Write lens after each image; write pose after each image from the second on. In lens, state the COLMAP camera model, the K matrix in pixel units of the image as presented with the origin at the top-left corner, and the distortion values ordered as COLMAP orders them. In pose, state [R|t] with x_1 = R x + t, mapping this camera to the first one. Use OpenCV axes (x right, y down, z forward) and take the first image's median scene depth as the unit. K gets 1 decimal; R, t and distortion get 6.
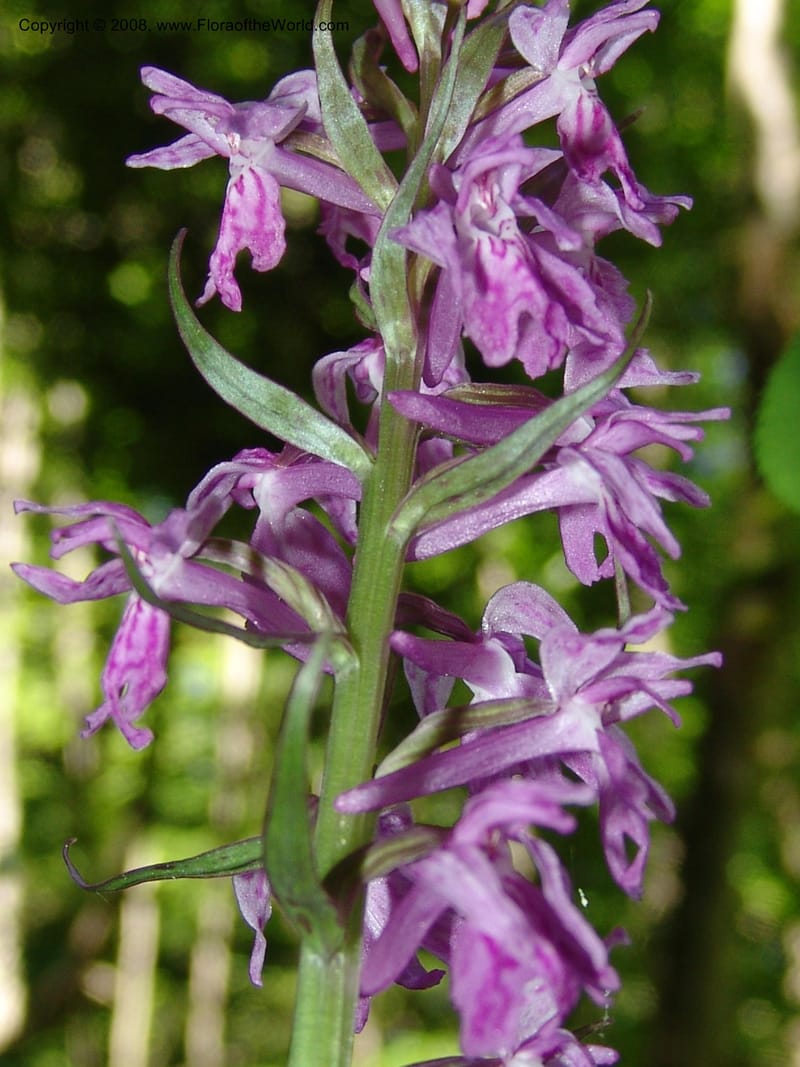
lens RADIAL K [[2683.2, 0, 400.0], [0, 2683.2, 533.5], [0, 0, 1]] dist [-0.087472, -0.678091]
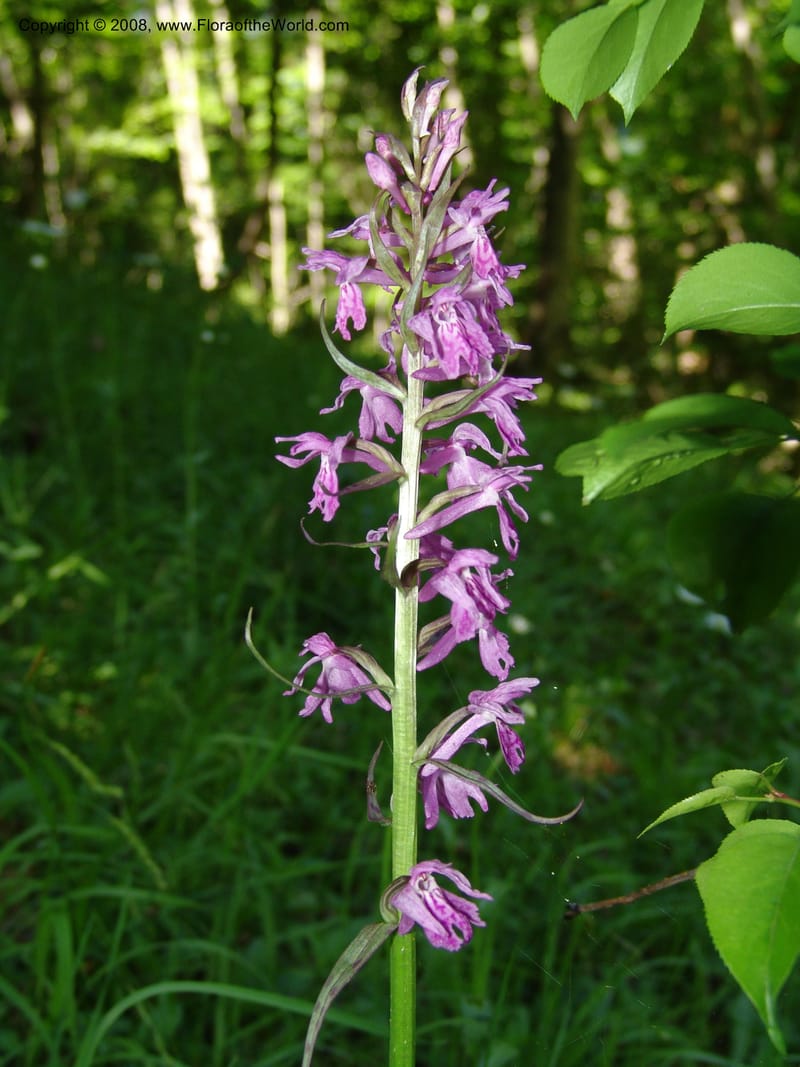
lens RADIAL K [[1361.9, 0, 400.0], [0, 1361.9, 533.5], [0, 0, 1]] dist [-0.106335, 0.012608]
pose [[0.997056, -0.073056, -0.023294, 0.004636], [0.076366, 0.918641, 0.387644, -0.431317], [-0.006921, -0.388281, 0.921515, -0.280246]]
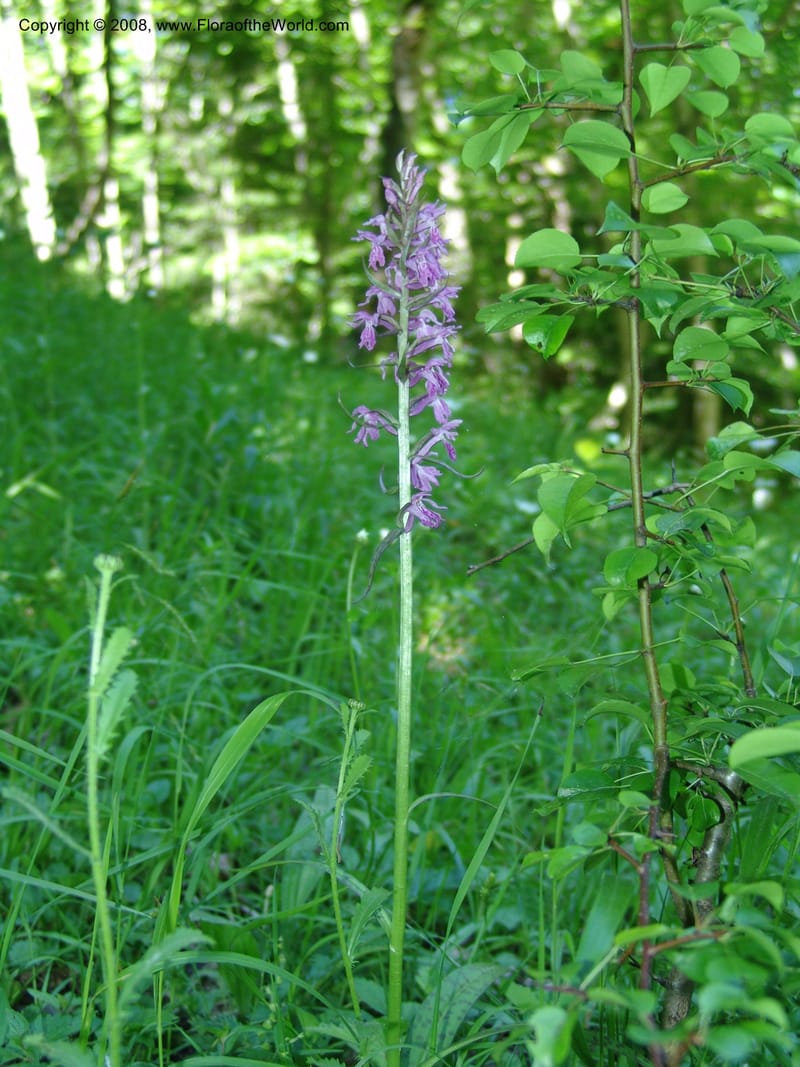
lens RADIAL K [[1361.9, 0, 400.0], [0, 1361.9, 533.5], [0, 0, 1]] dist [-0.106335, 0.012608]
pose [[0.990826, -0.096723, 0.094386, -0.357851], [0.049224, 0.908725, 0.414483, -0.815057], [-0.125861, -0.406035, 0.905149, -1.975614]]
